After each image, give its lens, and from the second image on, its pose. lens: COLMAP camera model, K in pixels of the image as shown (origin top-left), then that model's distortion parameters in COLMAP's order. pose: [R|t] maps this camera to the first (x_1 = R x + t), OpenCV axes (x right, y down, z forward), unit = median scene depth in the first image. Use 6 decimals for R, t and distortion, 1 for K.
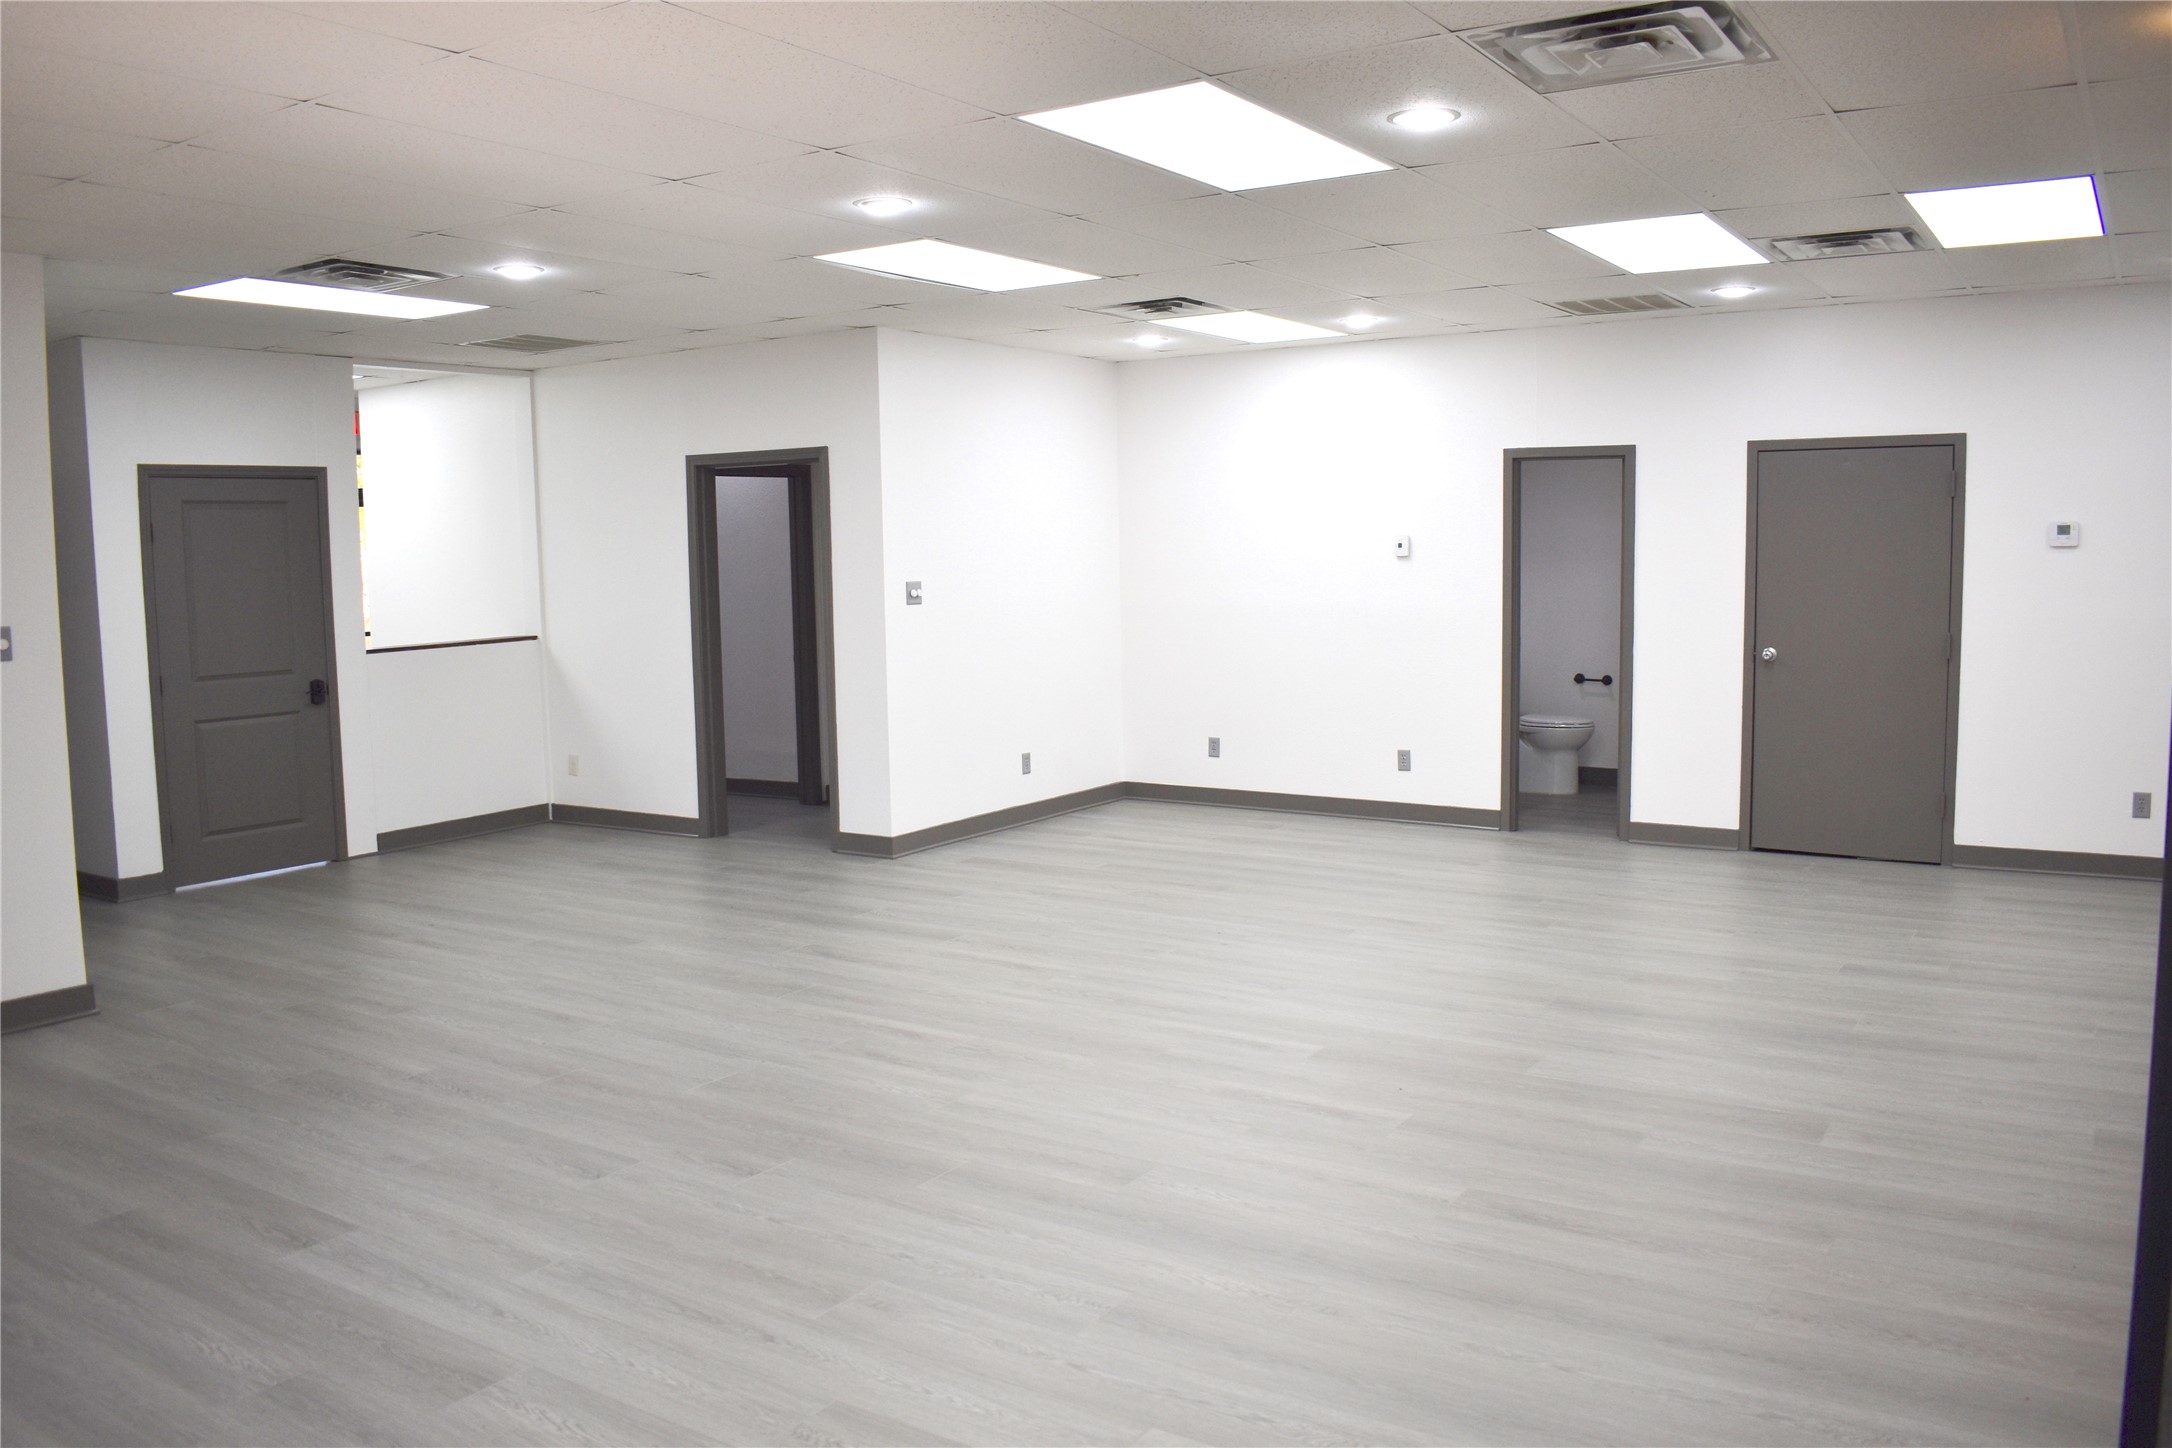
lens RADIAL K [[1690.0, 0, 1091.6], [0, 1690.0, 717.1], [0, 0, 1]] dist [-0.107537, 0.041046]
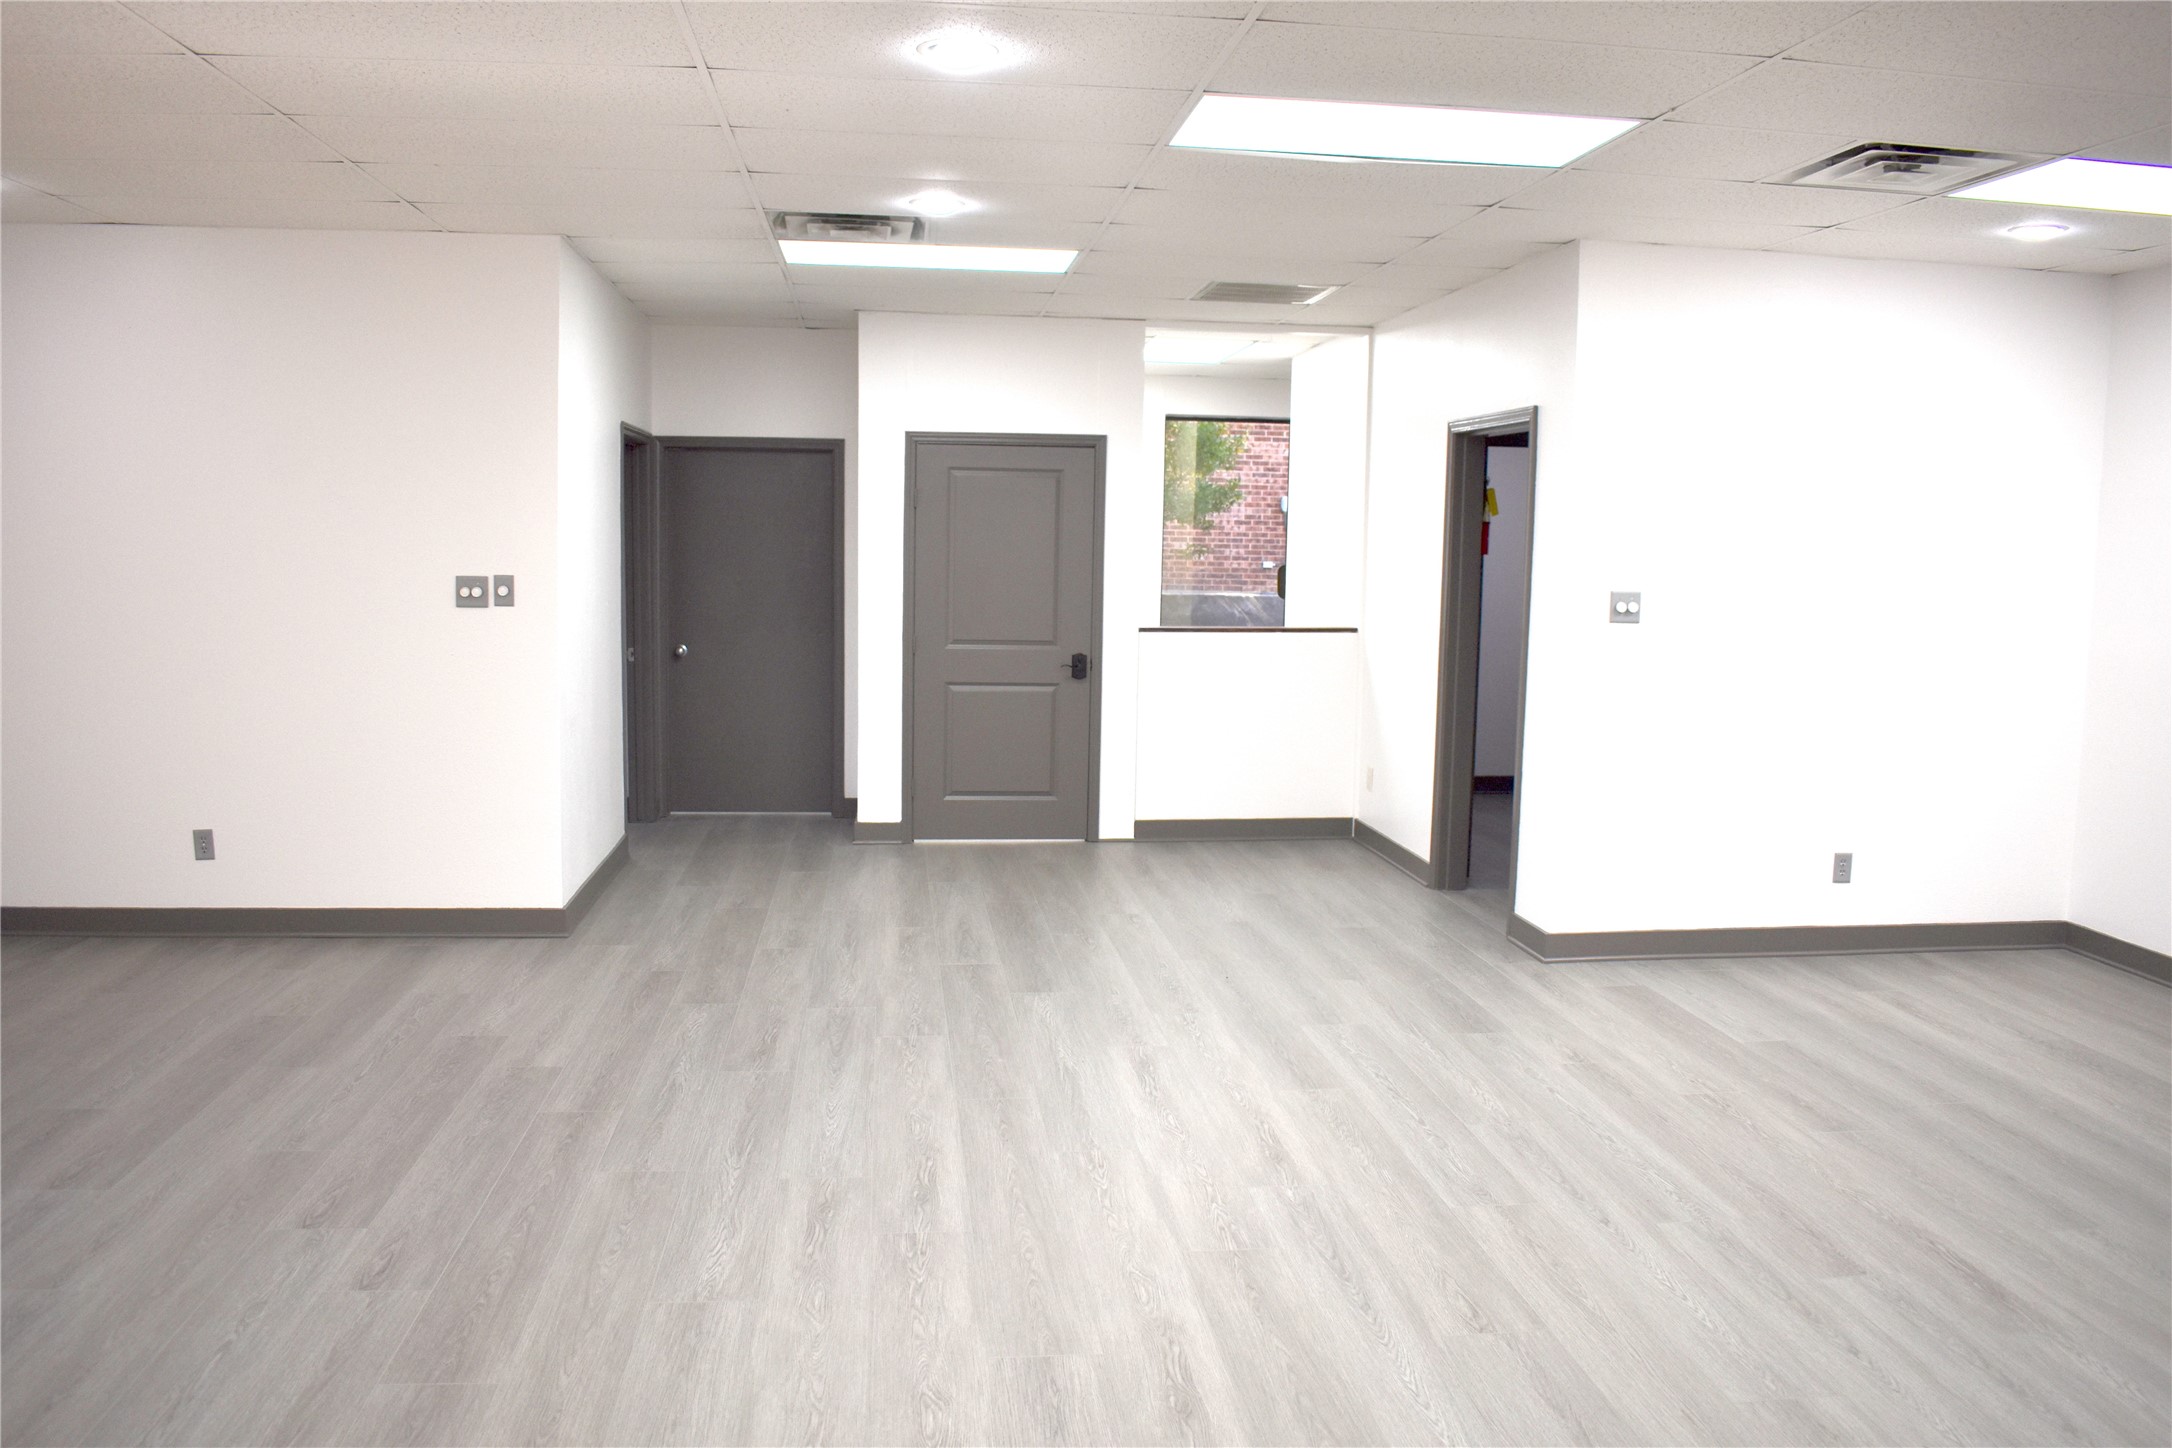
lens RADIAL K [[1690.0, 0, 1091.6], [0, 1690.0, 717.1], [0, 0, 1]] dist [-0.107537, 0.041046]
pose [[0.643030, 0.113089, -0.757445, 0.336060], [-0.107457, 0.992576, 0.056970, -0.048961], [0.758265, 0.044759, 0.650409, 0.410222]]
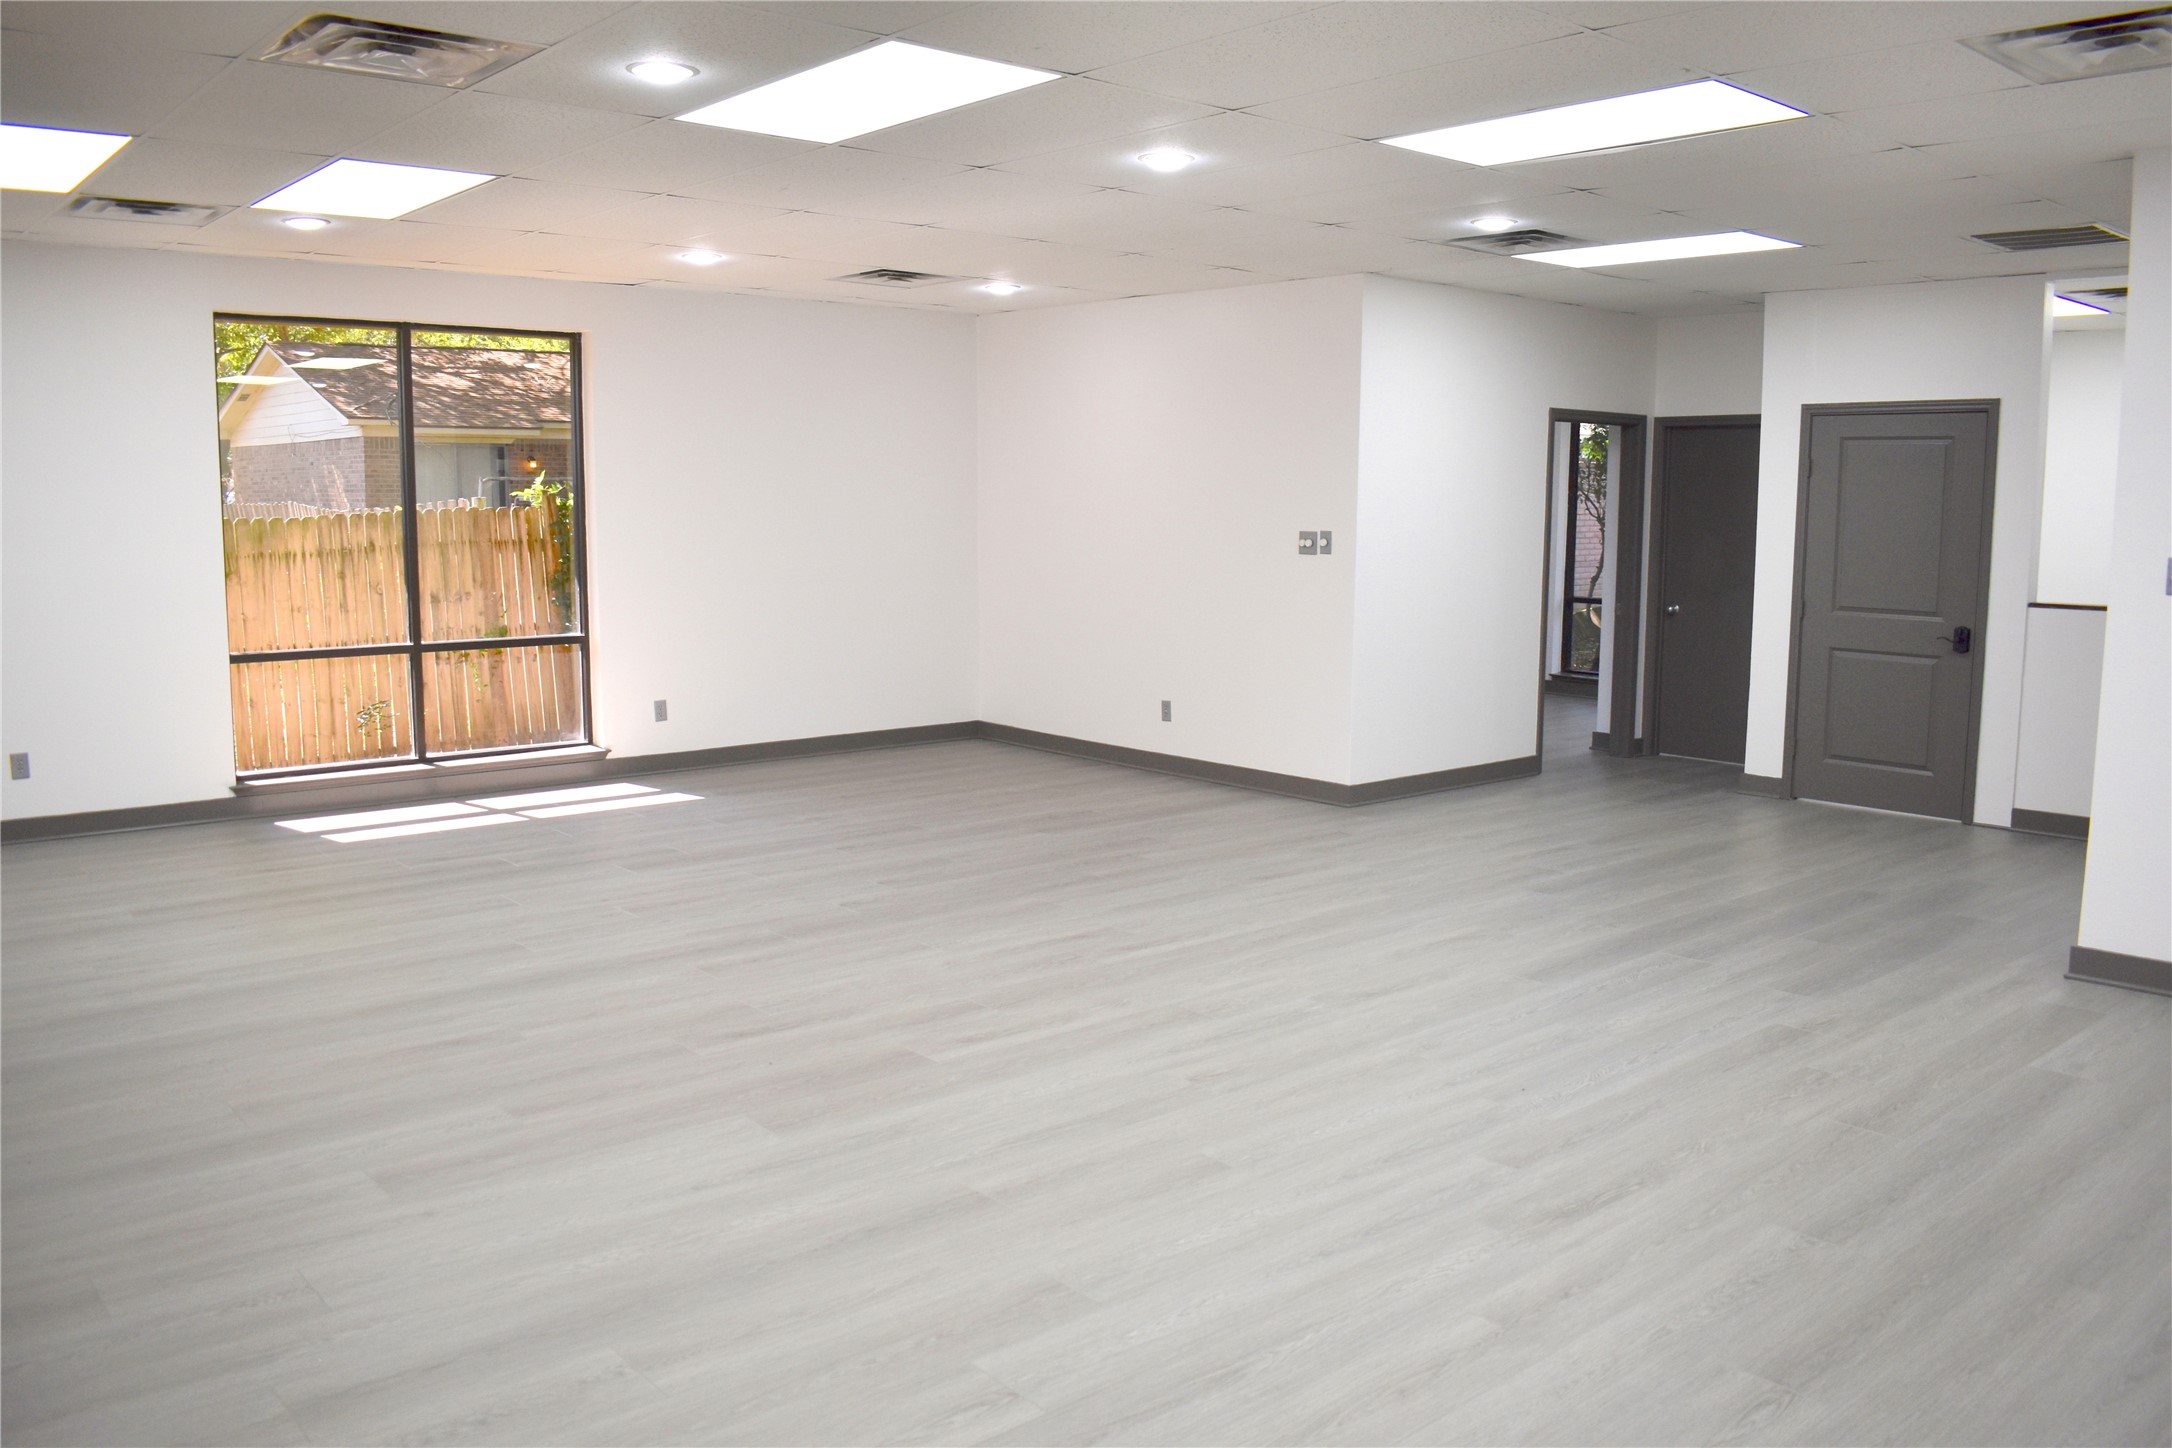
lens RADIAL K [[1690.0, 0, 1091.6], [0, 1690.0, 717.1], [0, 0, 1]] dist [-0.107537, 0.041046]
pose [[-0.272920, 0.141510, -0.951572, 0.643570], [-0.097384, 0.979978, 0.173665, -0.098717], [0.957095, 0.140065, -0.253675, 0.879092]]
